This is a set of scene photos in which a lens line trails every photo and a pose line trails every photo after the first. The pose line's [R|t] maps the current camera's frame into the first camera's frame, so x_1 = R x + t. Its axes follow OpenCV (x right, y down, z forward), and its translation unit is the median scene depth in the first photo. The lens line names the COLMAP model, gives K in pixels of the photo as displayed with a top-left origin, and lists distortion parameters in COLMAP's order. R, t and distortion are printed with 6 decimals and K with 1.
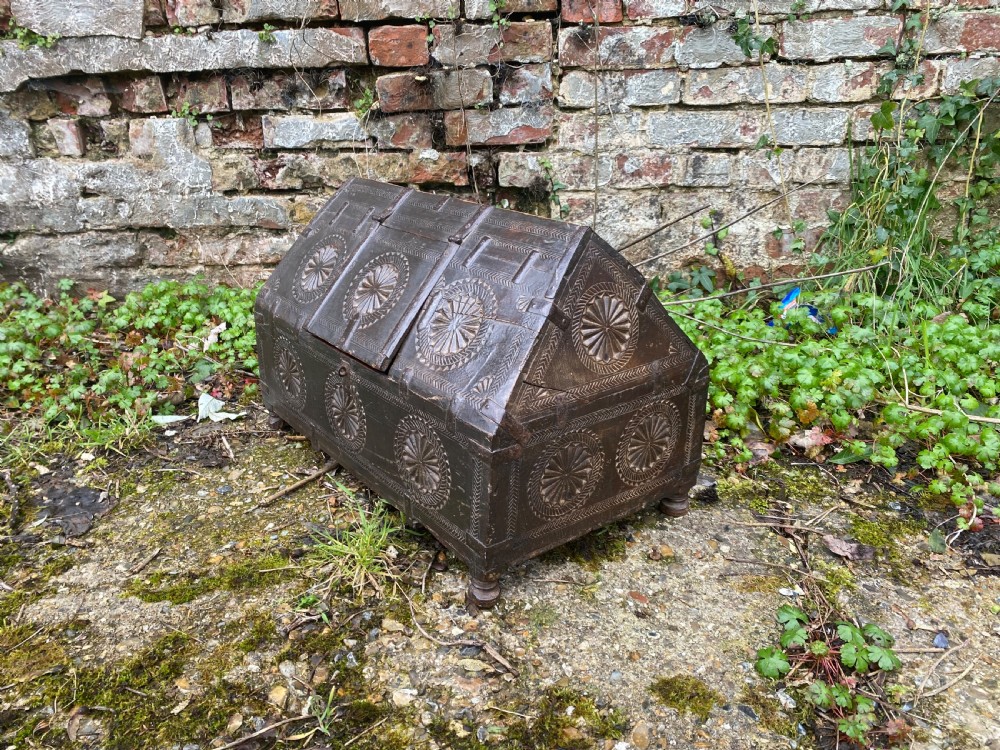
lens RADIAL K [[768.4, 0, 492.3], [0, 768.4, 384.2], [0, 0, 1]] dist [0.008850, -0.003115]
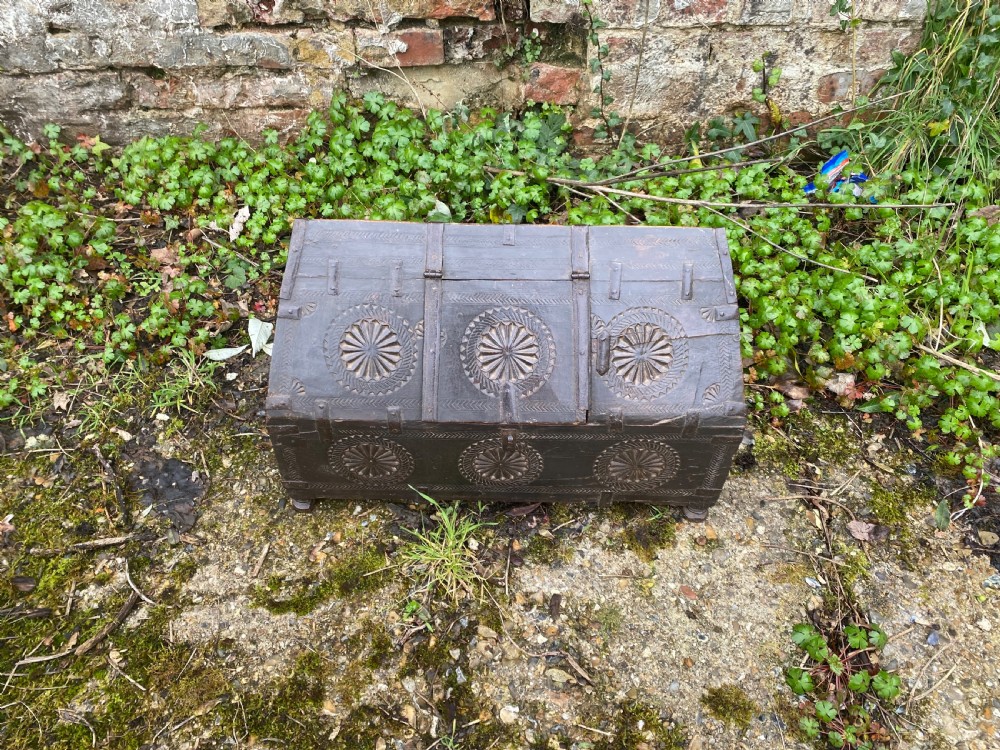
lens RADIAL K [[768.4, 0, 496.2], [0, 768.4, 375.7], [0, 0, 1]] dist [0.008850, -0.003115]
pose [[0.999318, -0.022285, 0.029446, -0.070880], [0.008174, 0.911093, 0.412120, -0.274814], [-0.036012, -0.411598, 0.910654, 0.034840]]
